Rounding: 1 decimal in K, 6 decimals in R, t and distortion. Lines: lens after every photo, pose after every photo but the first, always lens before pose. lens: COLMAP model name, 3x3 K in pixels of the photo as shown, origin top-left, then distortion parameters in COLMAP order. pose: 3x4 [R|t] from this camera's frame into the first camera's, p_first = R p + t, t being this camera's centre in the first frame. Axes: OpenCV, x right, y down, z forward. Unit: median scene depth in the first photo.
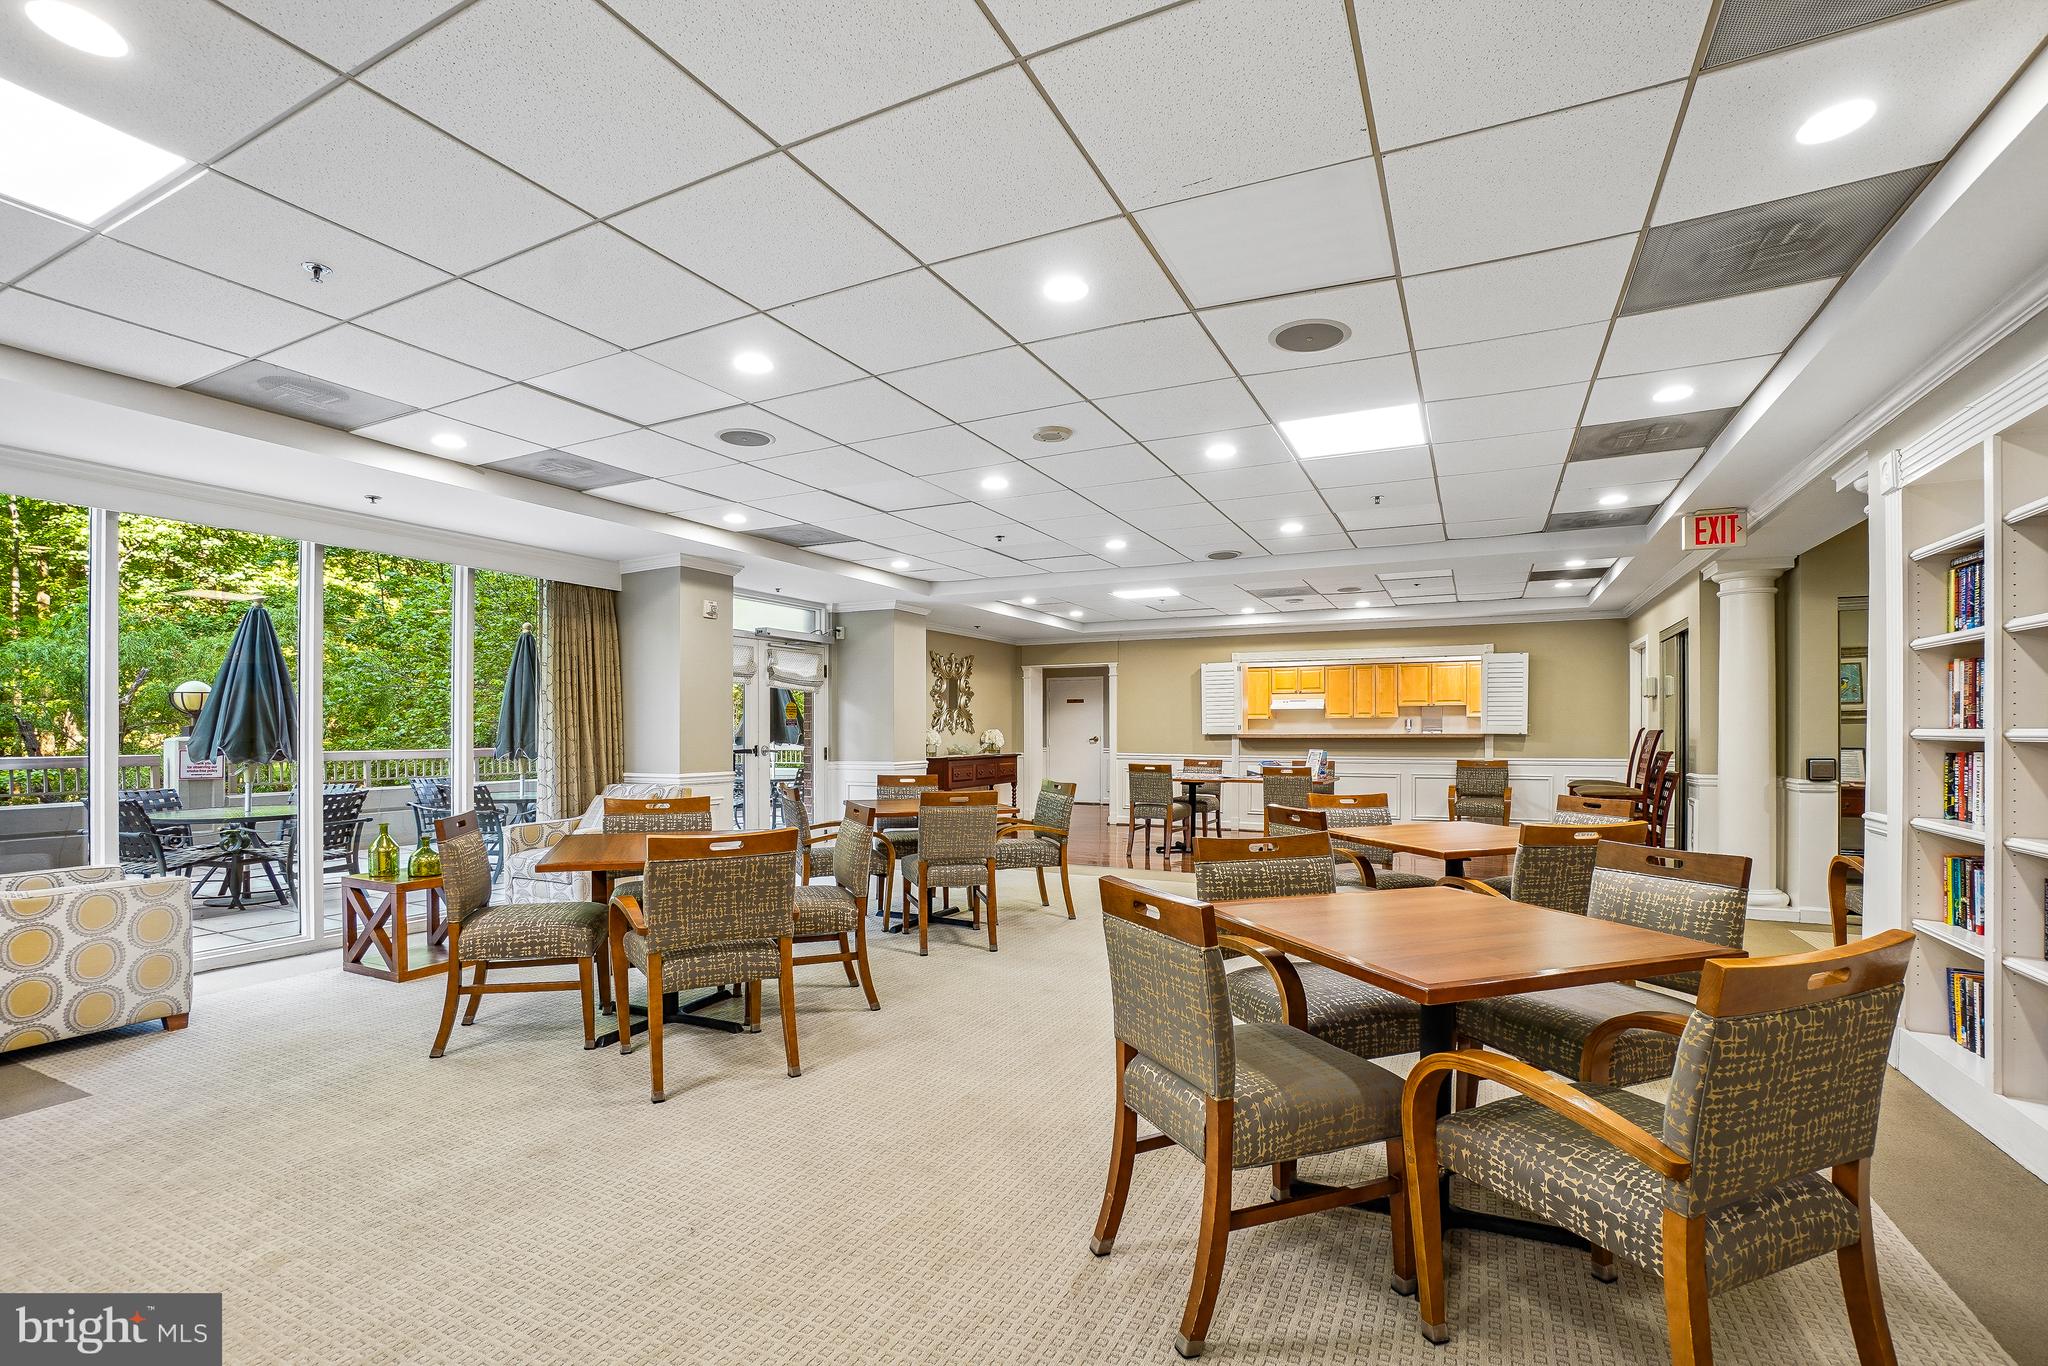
lens RADIAL K [[929.7, 0, 1028.8], [0, 929.7, 714.7], [0, 0, 1]] dist [-0.065069, 0.024639]
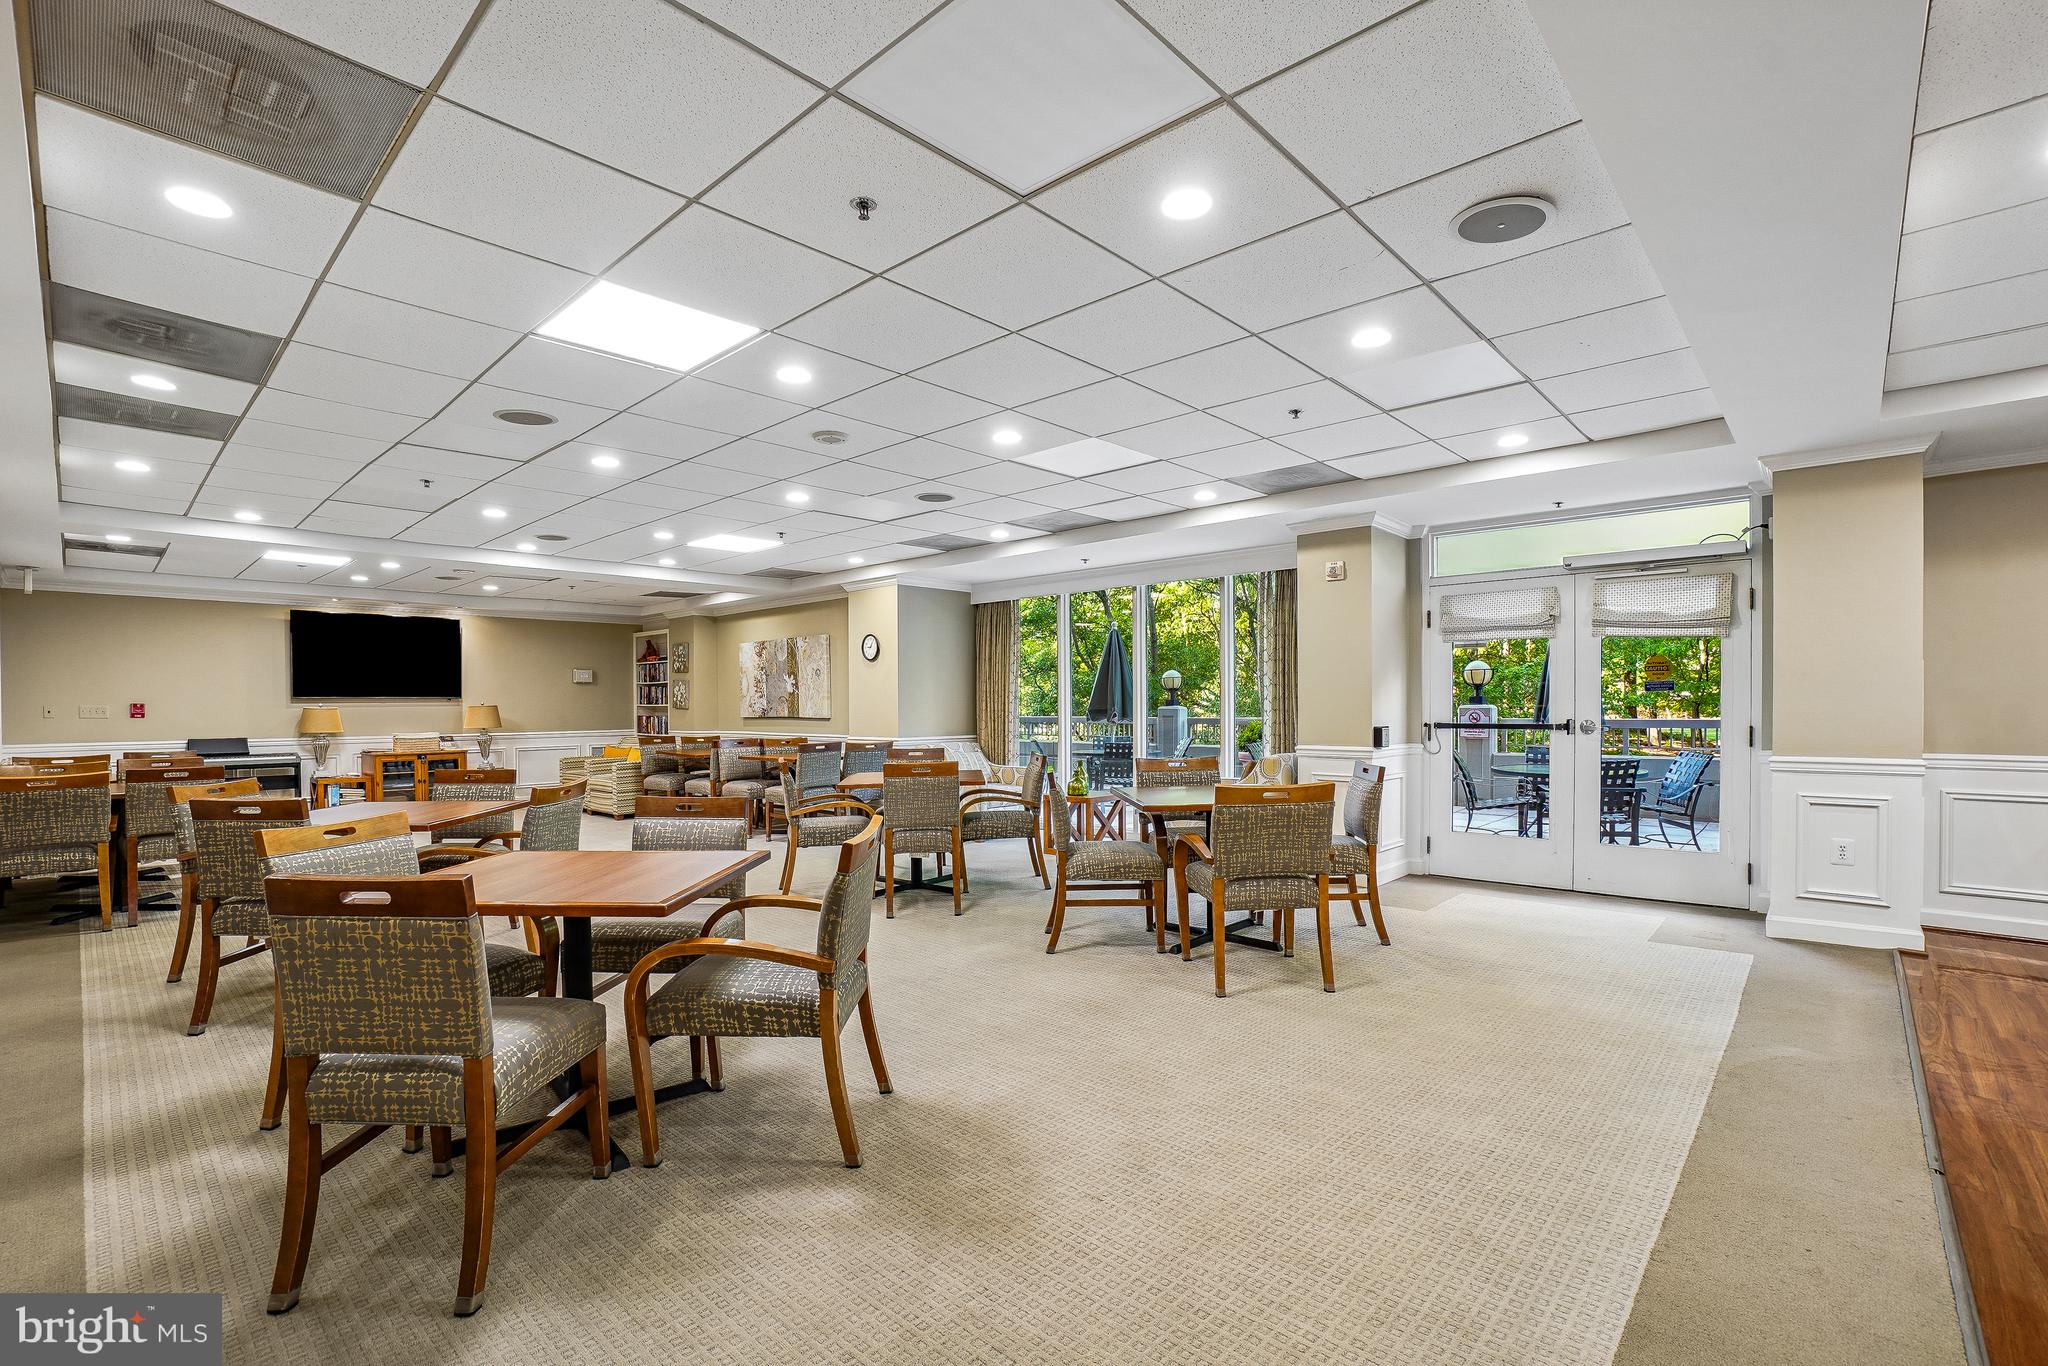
lens RADIAL K [[910.6, 0, 1033.2], [0, 910.6, 717.3], [0, 0, 1]] dist [0.000946, 0.000077]
pose [[-0.265284, 0.013202, -0.964080, 0.511239], [0.024330, 0.999680, 0.006995, 0.016304], [0.963863, -0.021601, -0.265520, 0.785758]]
